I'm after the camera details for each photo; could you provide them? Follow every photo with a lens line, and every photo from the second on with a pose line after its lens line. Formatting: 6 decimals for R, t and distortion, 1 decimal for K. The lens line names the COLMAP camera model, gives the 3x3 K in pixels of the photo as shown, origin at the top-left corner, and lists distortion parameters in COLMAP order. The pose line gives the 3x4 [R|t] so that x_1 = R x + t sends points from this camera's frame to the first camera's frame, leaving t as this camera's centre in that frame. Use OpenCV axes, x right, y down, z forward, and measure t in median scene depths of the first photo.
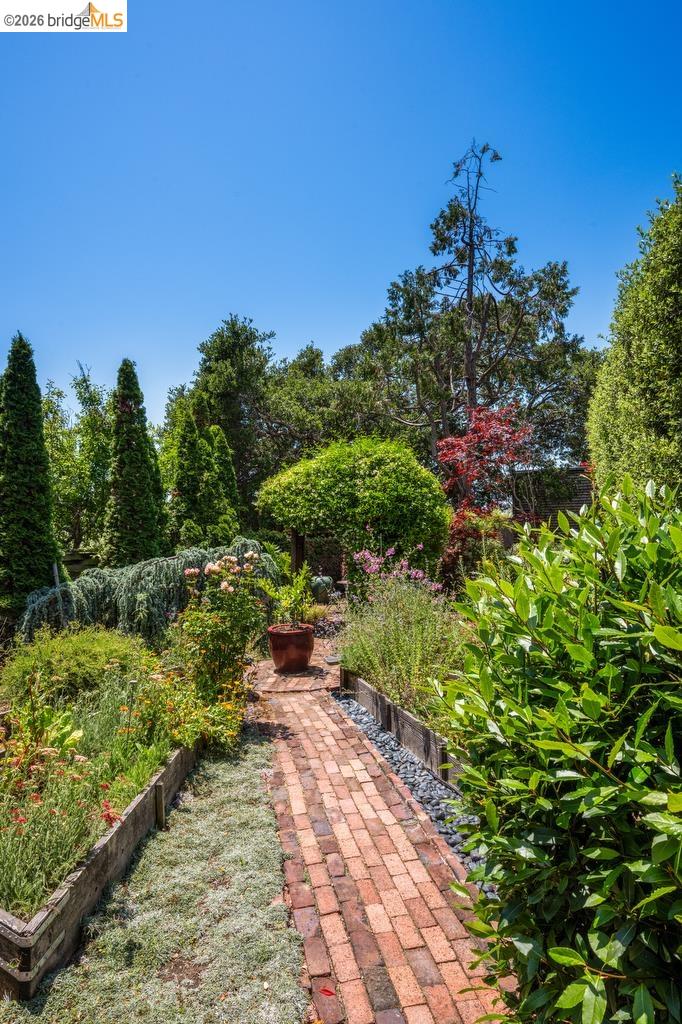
lens RADIAL K [[566.0, 0, 340.8], [0, 566.0, 520.7], [0, 0, 1]] dist [0.003228, 0.002444]
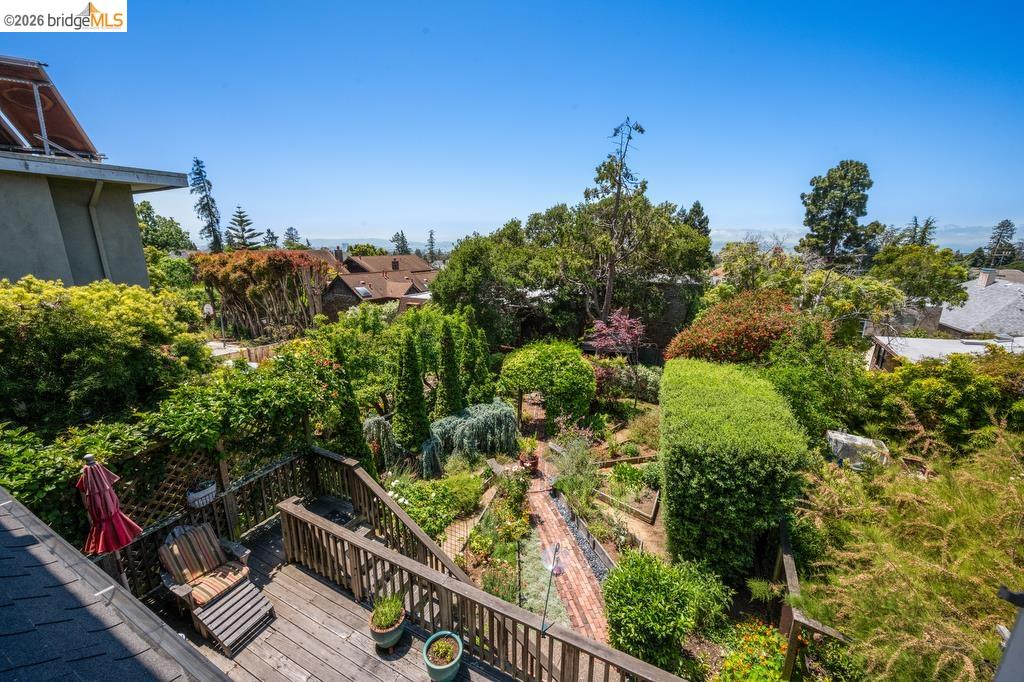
lens RADIAL K [[404.6, 0, 512.3], [0, 404.6, 345.0], [0, 0, 1]] dist [0.011412, -0.000312]
pose [[0.999428, 0.021979, 0.025714, -0.169413], [-0.028261, 0.960277, 0.277615, -0.593674], [-0.018591, -0.278183, 0.960348, -0.425216]]
